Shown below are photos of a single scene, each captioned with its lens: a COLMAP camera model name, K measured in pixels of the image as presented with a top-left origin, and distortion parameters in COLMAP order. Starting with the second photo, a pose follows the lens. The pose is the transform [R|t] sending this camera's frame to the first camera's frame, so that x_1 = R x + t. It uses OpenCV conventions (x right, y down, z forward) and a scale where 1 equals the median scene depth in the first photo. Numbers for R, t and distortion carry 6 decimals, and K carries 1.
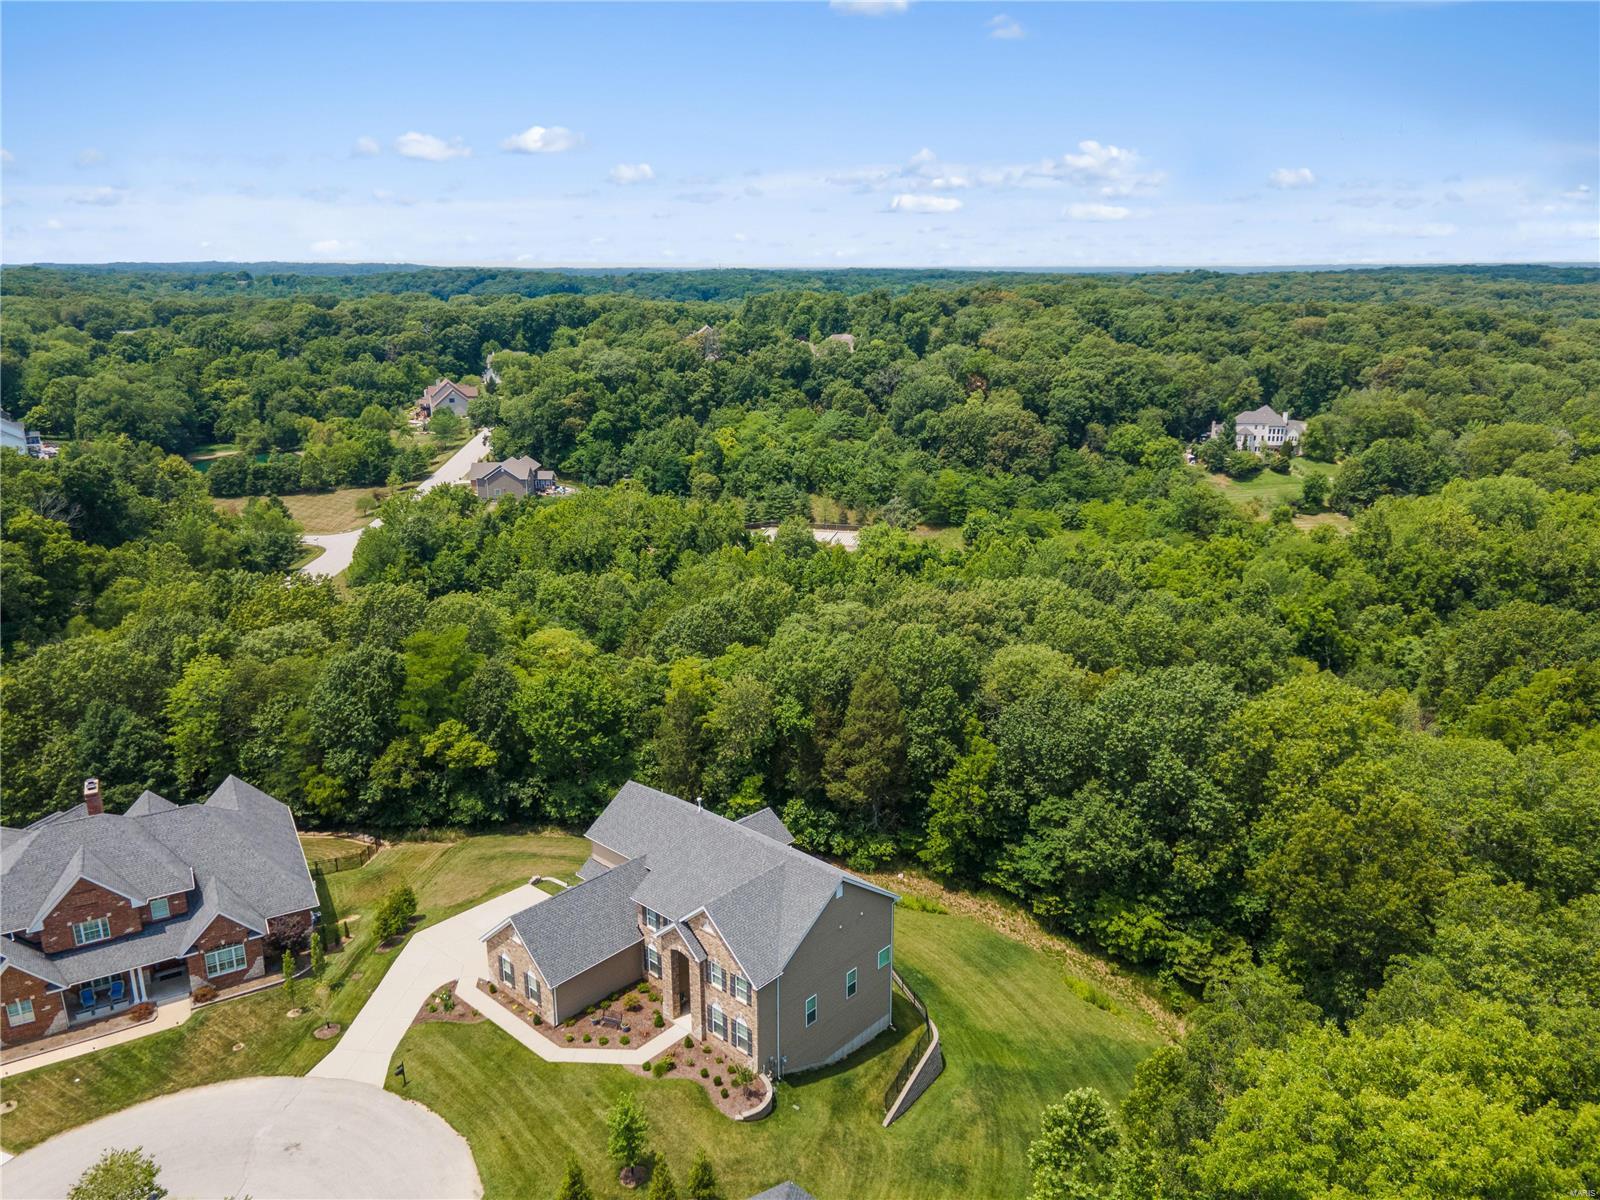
lens RADIAL K [[1162.1, 0, 804.7], [0, 1162.1, 610.0], [0, 0, 1]] dist [0.046283, 0.006043]
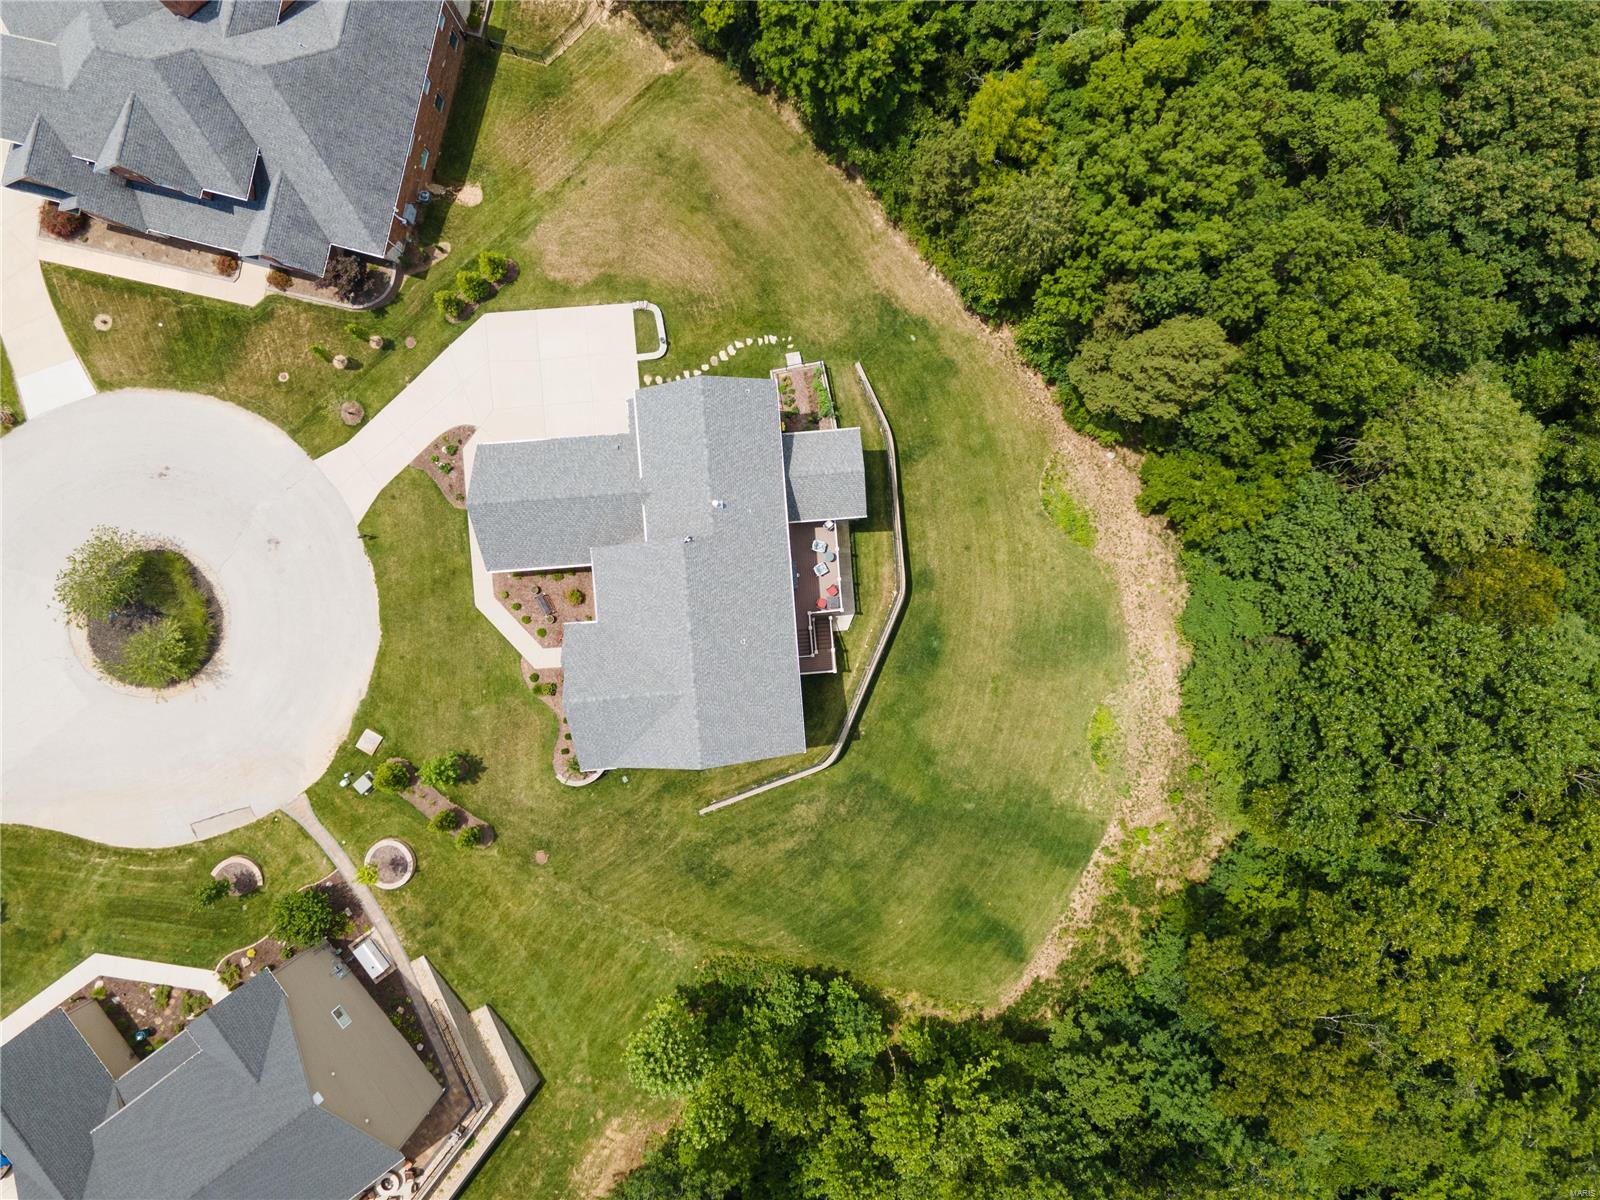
lens RADIAL K [[1162.1, 0, 804.7], [0, 1162.1, 610.0], [0, 0, 1]] dist [0.046283, 0.006043]
pose [[0.727149, 0.686477, 0.002193, 0.000898], [-0.192785, 0.201139, 0.960404, -0.157207], [0.658854, -0.698780, 0.278601, 0.196482]]
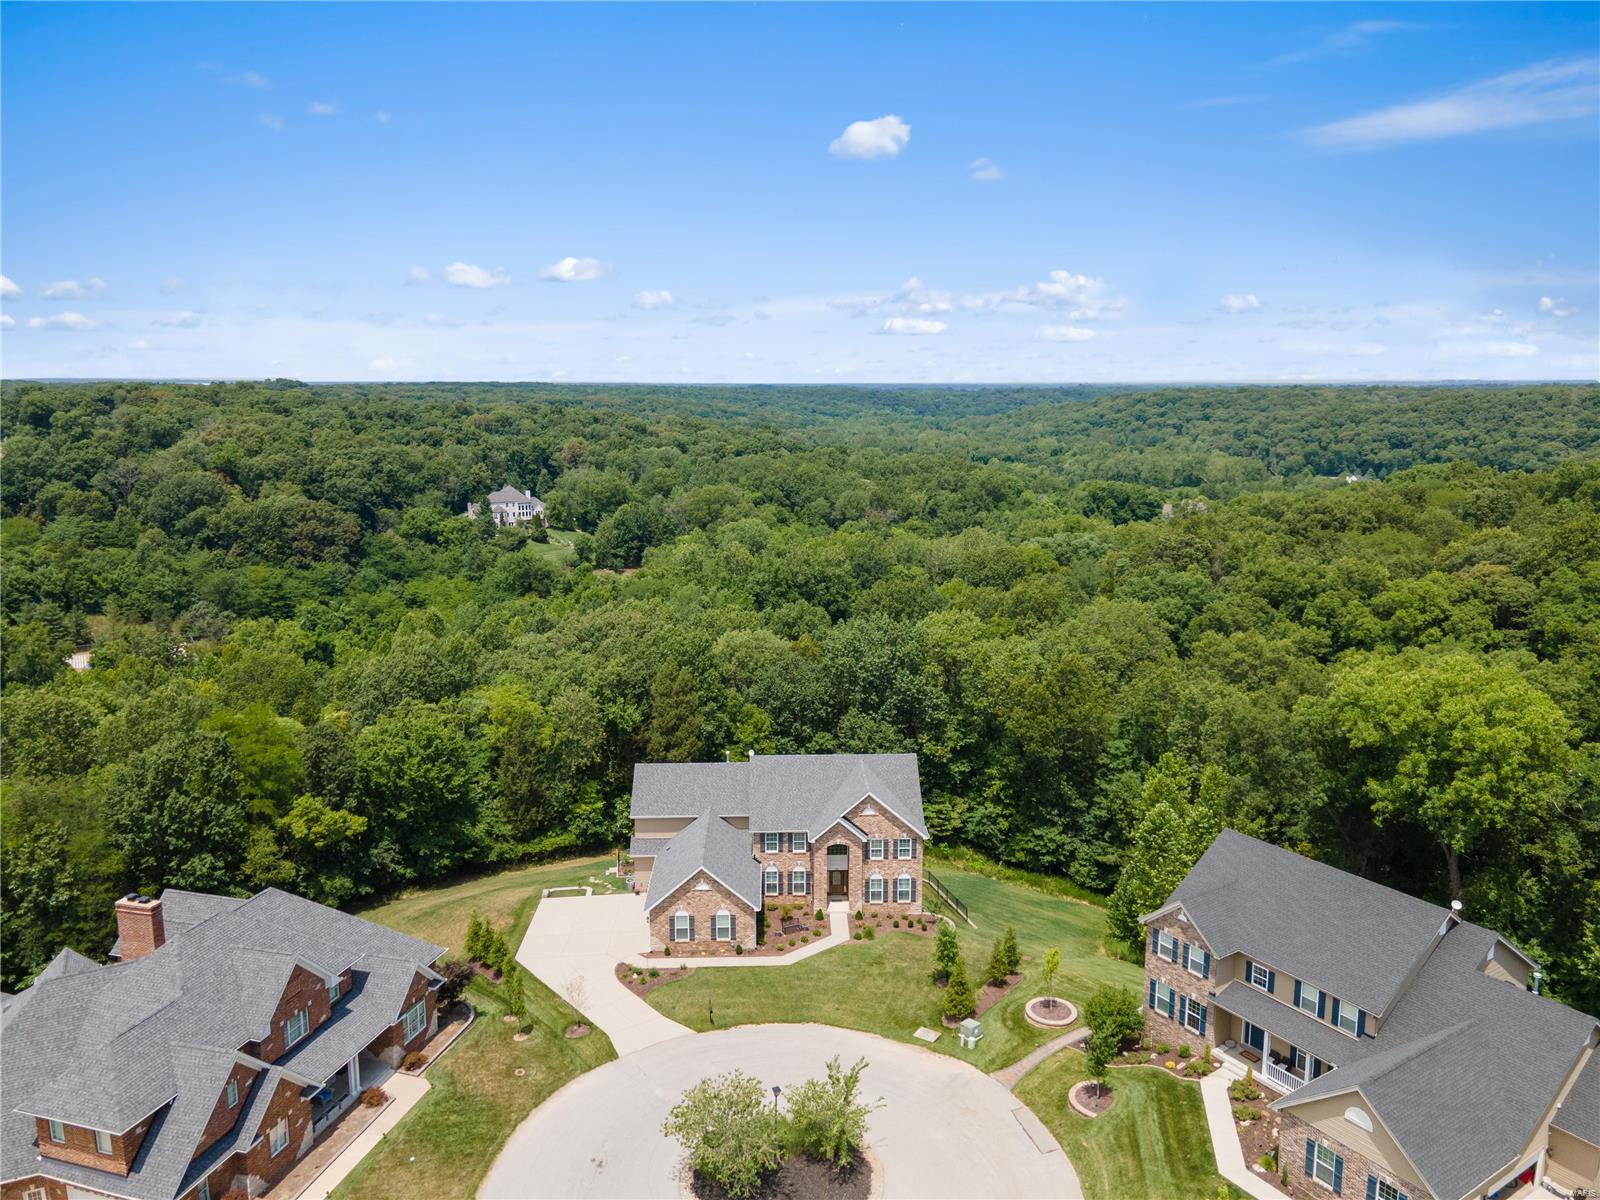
lens RADIAL K [[1162.1, 0, 804.7], [0, 1162.1, 610.0], [0, 0, 1]] dist [0.046283, 0.006043]
pose [[0.718235, -0.133256, 0.682921, -0.205343], [0.196255, 0.980437, -0.015094, 0.014743], [-0.667549, 0.144868, 0.730337, 0.024441]]
